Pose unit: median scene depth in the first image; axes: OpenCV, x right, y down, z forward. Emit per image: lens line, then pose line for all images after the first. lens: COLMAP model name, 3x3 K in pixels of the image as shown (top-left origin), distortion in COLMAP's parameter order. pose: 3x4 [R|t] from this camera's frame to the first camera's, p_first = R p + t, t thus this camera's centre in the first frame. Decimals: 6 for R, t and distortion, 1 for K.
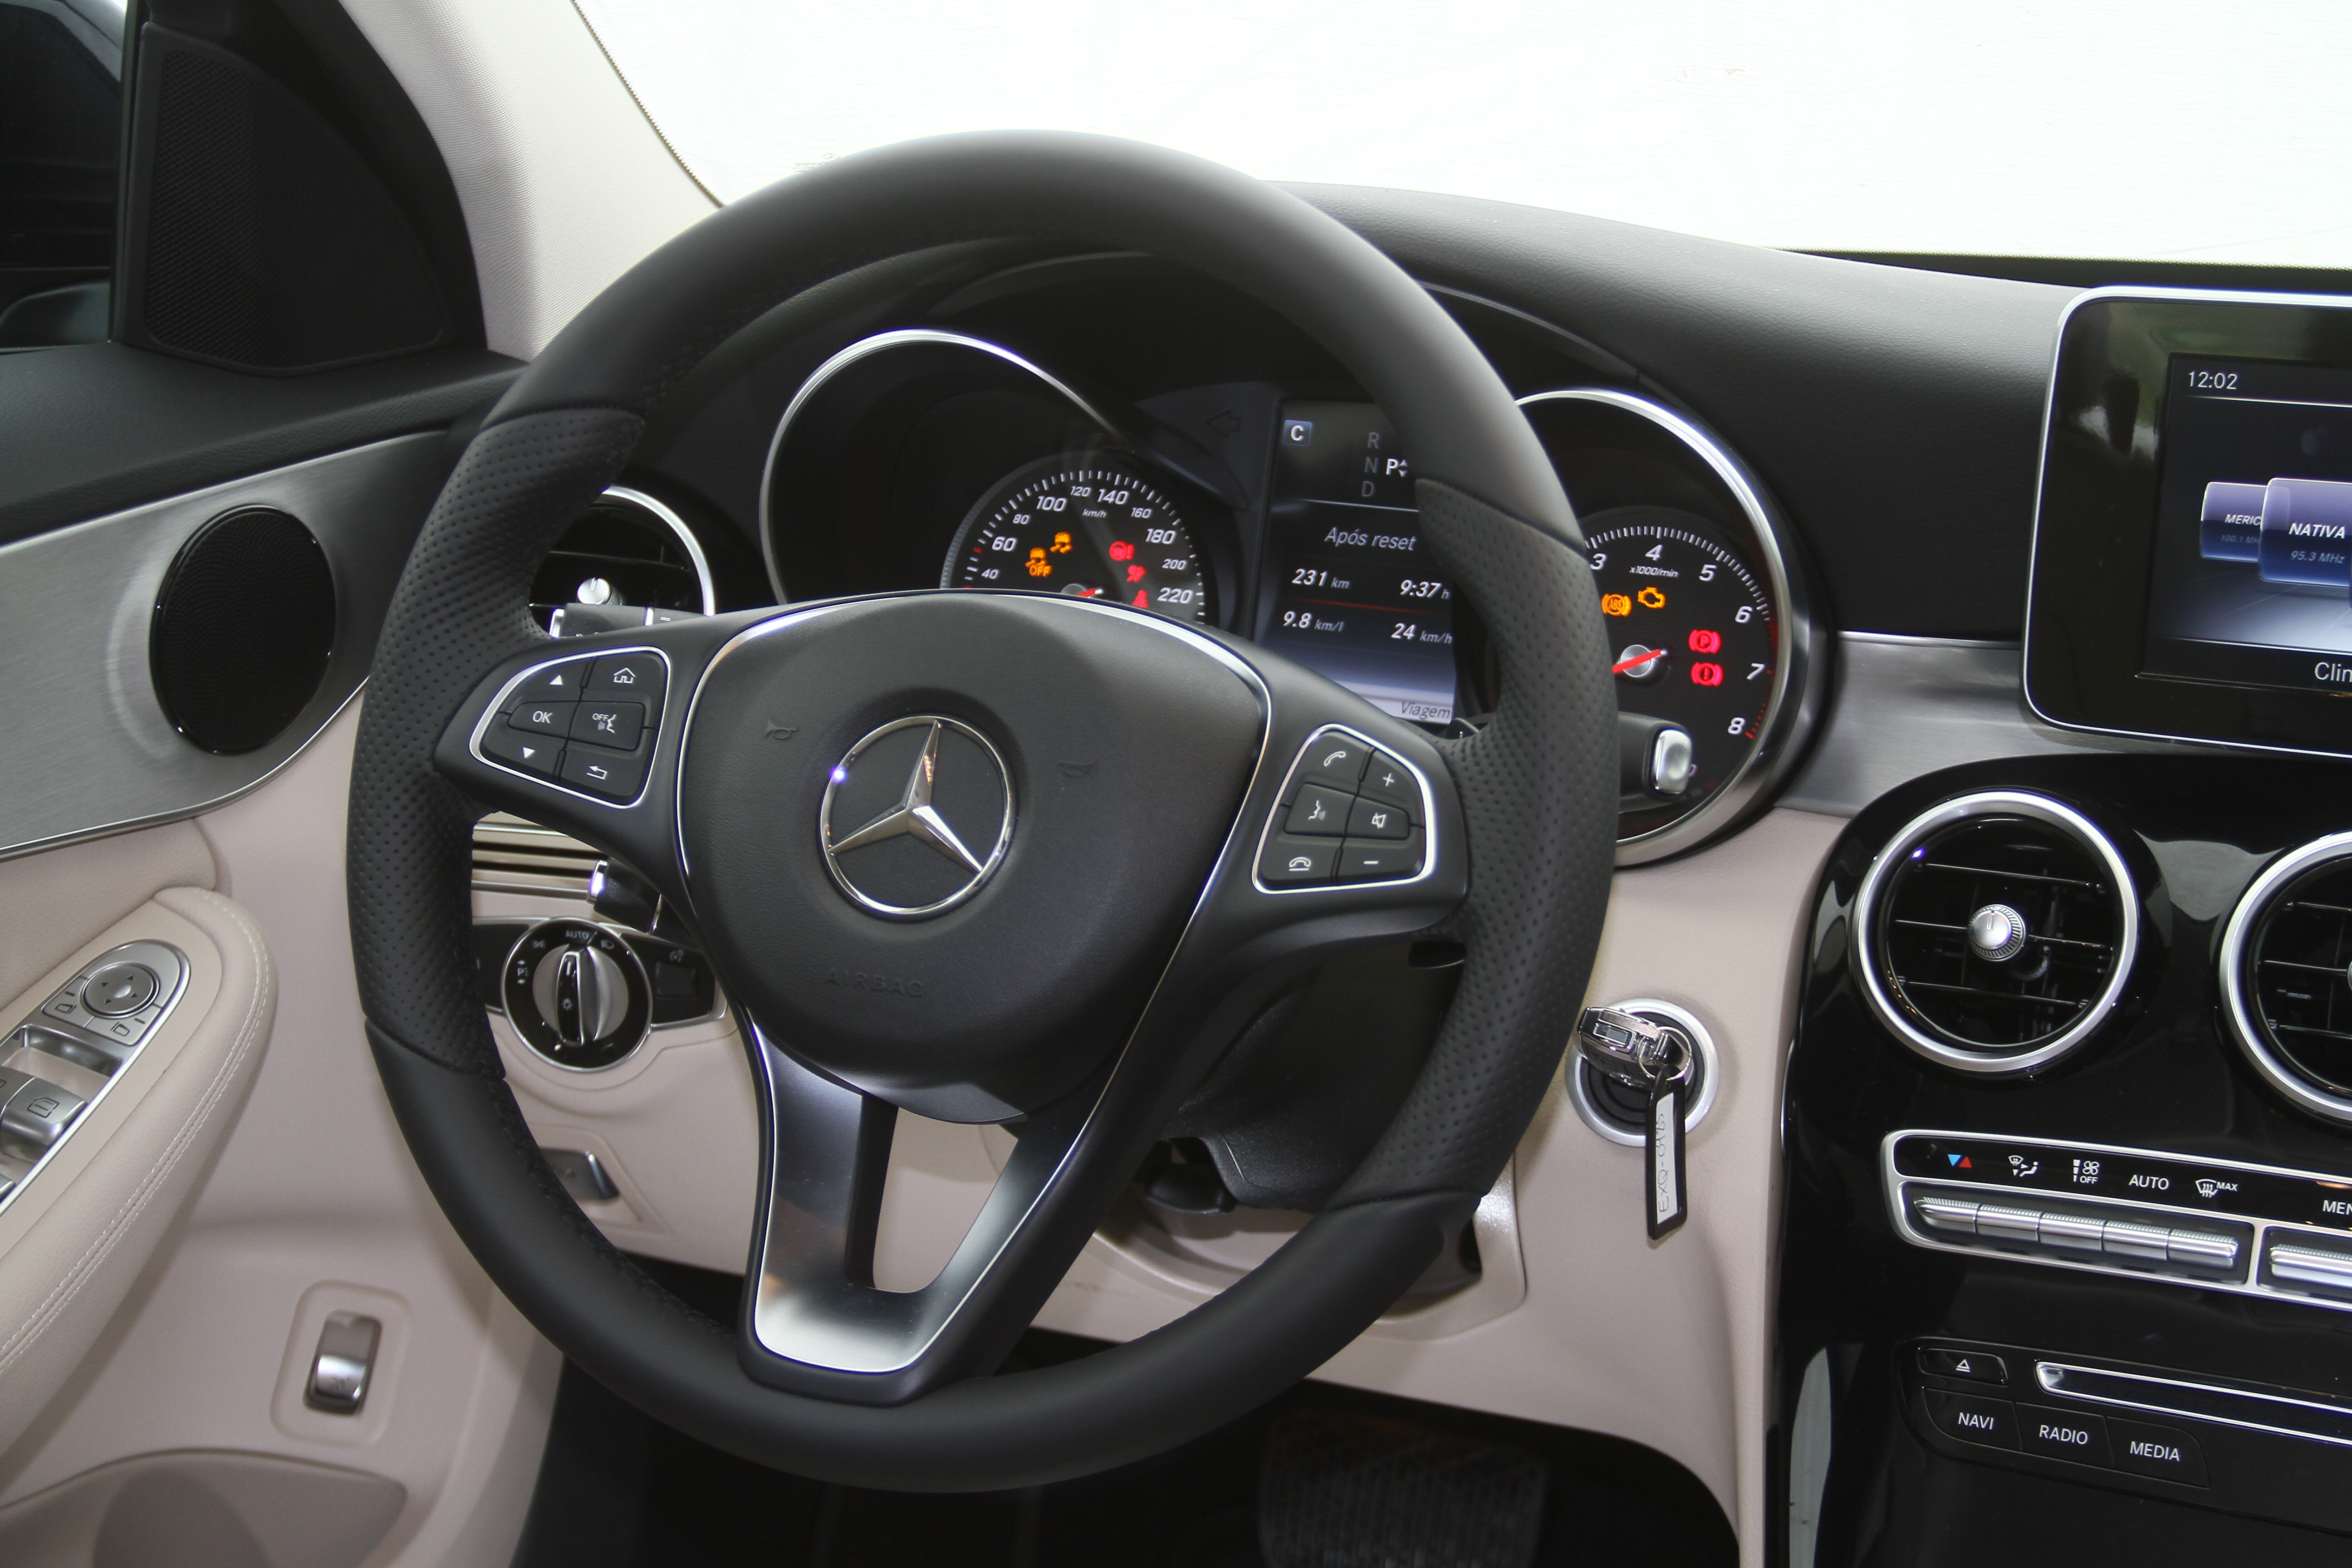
lens RADIAL K [[4159.3, 0, 1176.0], [0, 4159.3, 784.0], [0, 0, 1]] dist [0.129870, 0.238852]
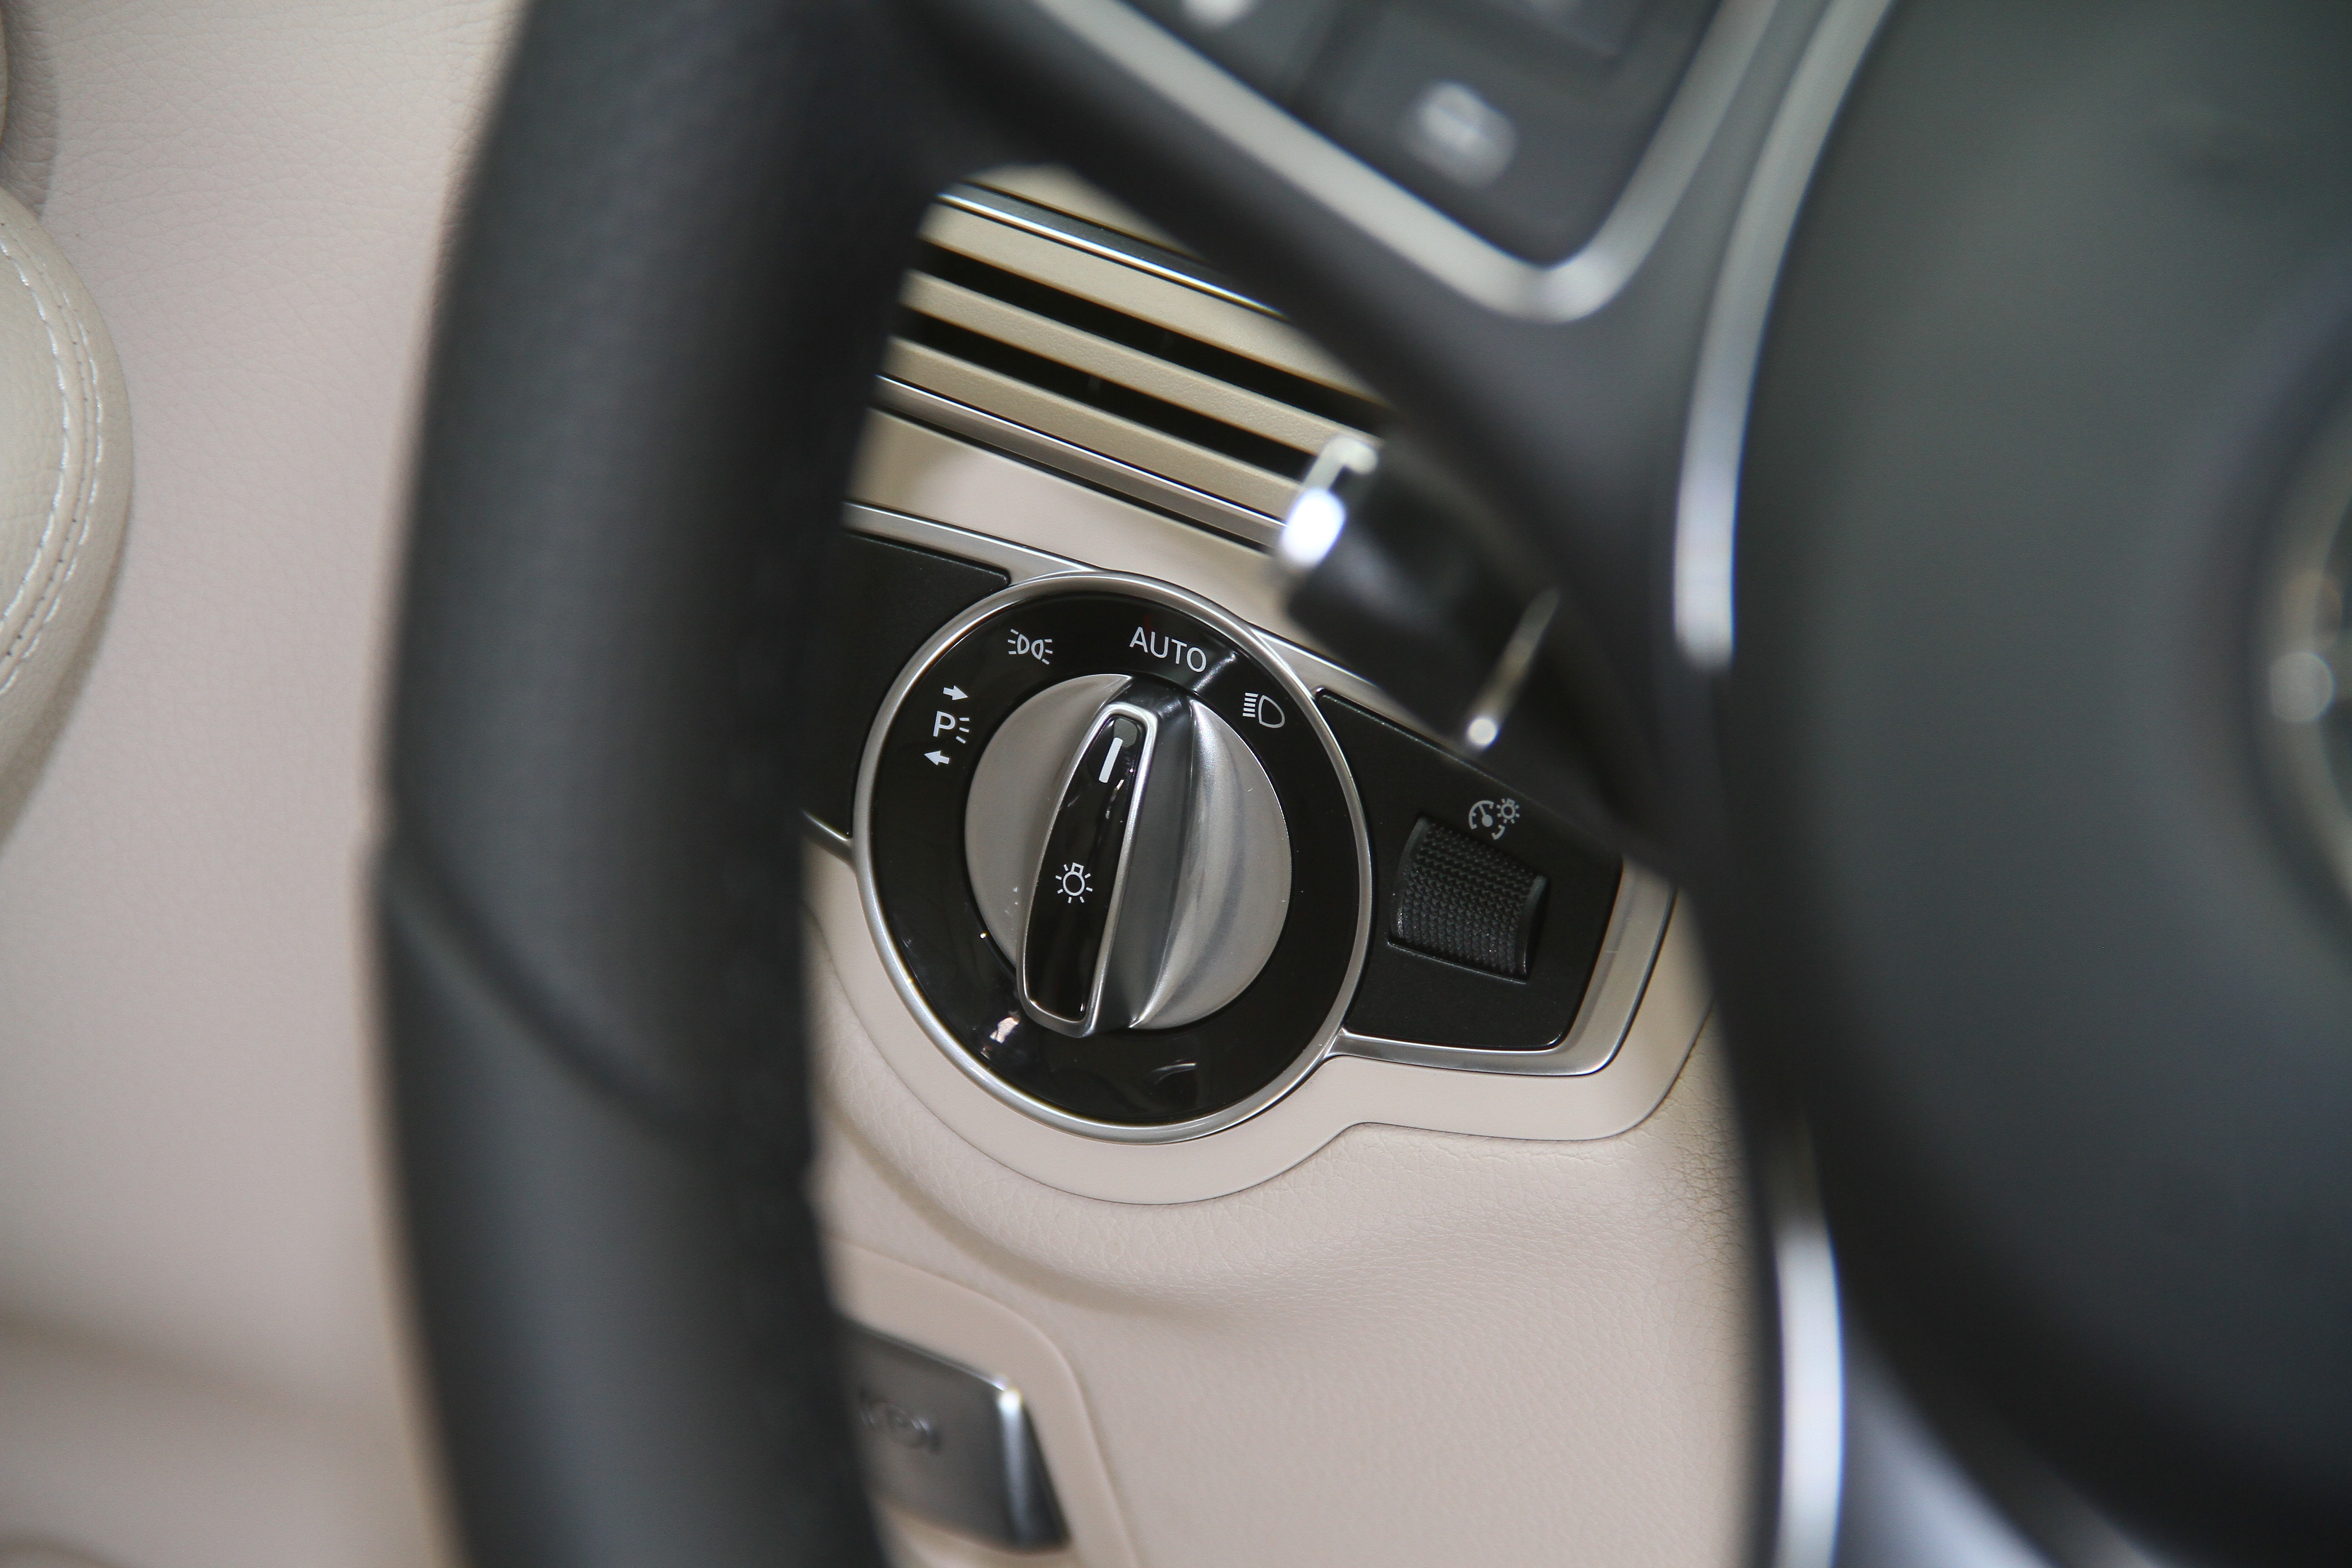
lens RADIAL K [[4845.4, 0, 1176.0], [0, 4845.4, 784.0], [0, 0, 1]] dist [-0.009394, 4.427648]
pose [[0.963495, 0.267377, -0.013704, -0.136437], [-0.263246, 0.955451, 0.133472, 0.001146], [0.048781, -0.124992, 0.990958, 0.677314]]
